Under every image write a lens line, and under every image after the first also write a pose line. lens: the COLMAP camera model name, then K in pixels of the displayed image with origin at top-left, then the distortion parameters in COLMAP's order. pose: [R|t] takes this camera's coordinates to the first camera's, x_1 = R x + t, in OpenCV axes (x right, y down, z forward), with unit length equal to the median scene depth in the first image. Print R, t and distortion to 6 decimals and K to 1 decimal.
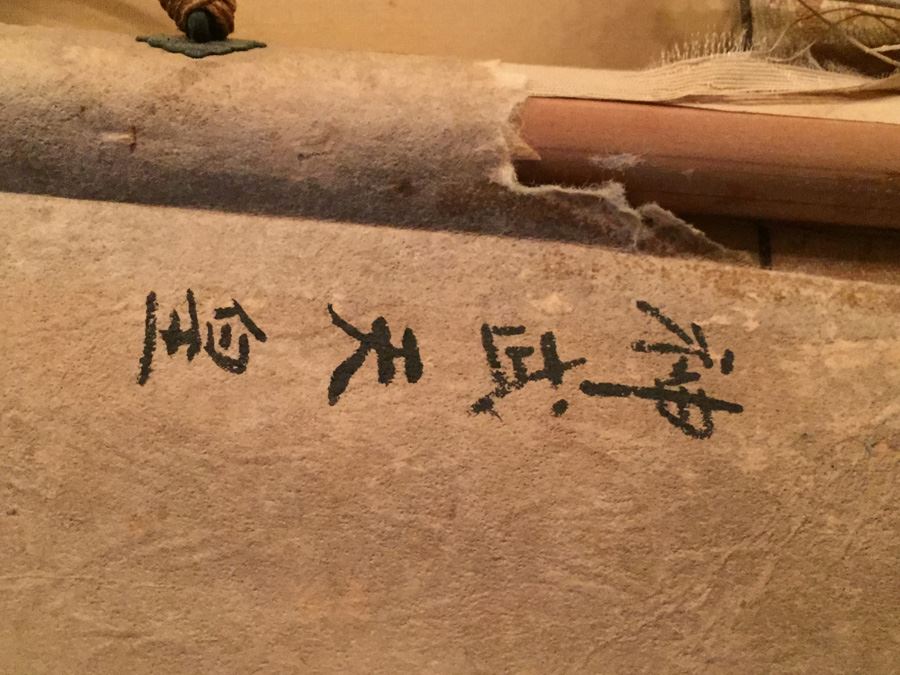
lens RADIAL K [[1098.1, 0, 451.1], [0, 1098.1, 341.3], [0, 0, 1]] dist [0.023366, -0.031149]
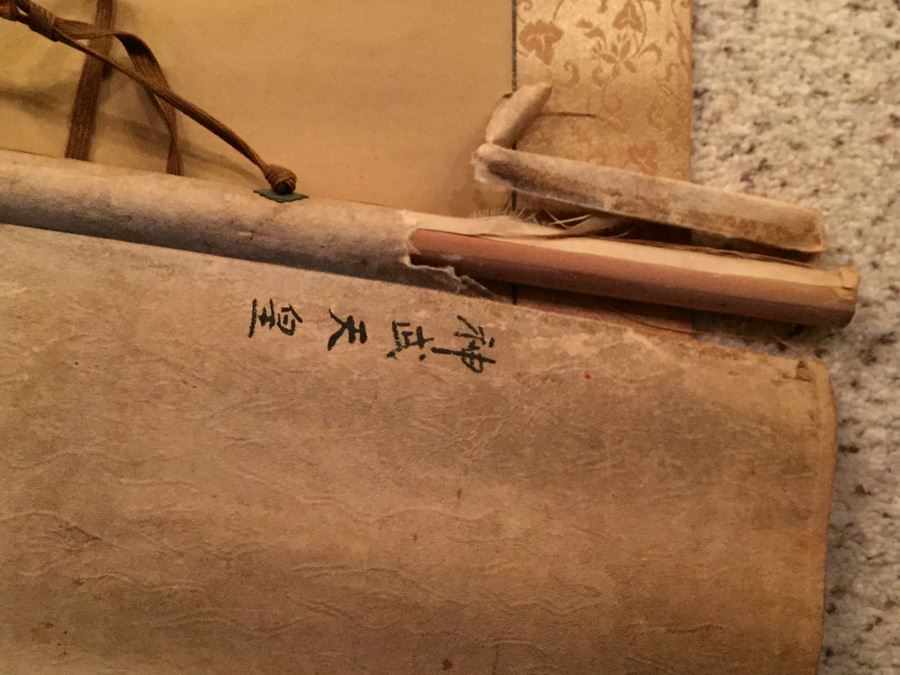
lens RADIAL K [[1098.1, 0, 451.1], [0, 1098.1, 341.3], [0, 0, 1]] dist [0.023366, -0.031149]
pose [[0.994496, 0.060251, 0.085723, -0.048805], [-0.062856, 0.997629, 0.028015, -0.047502], [-0.083831, -0.033249, 0.995925, -1.432207]]
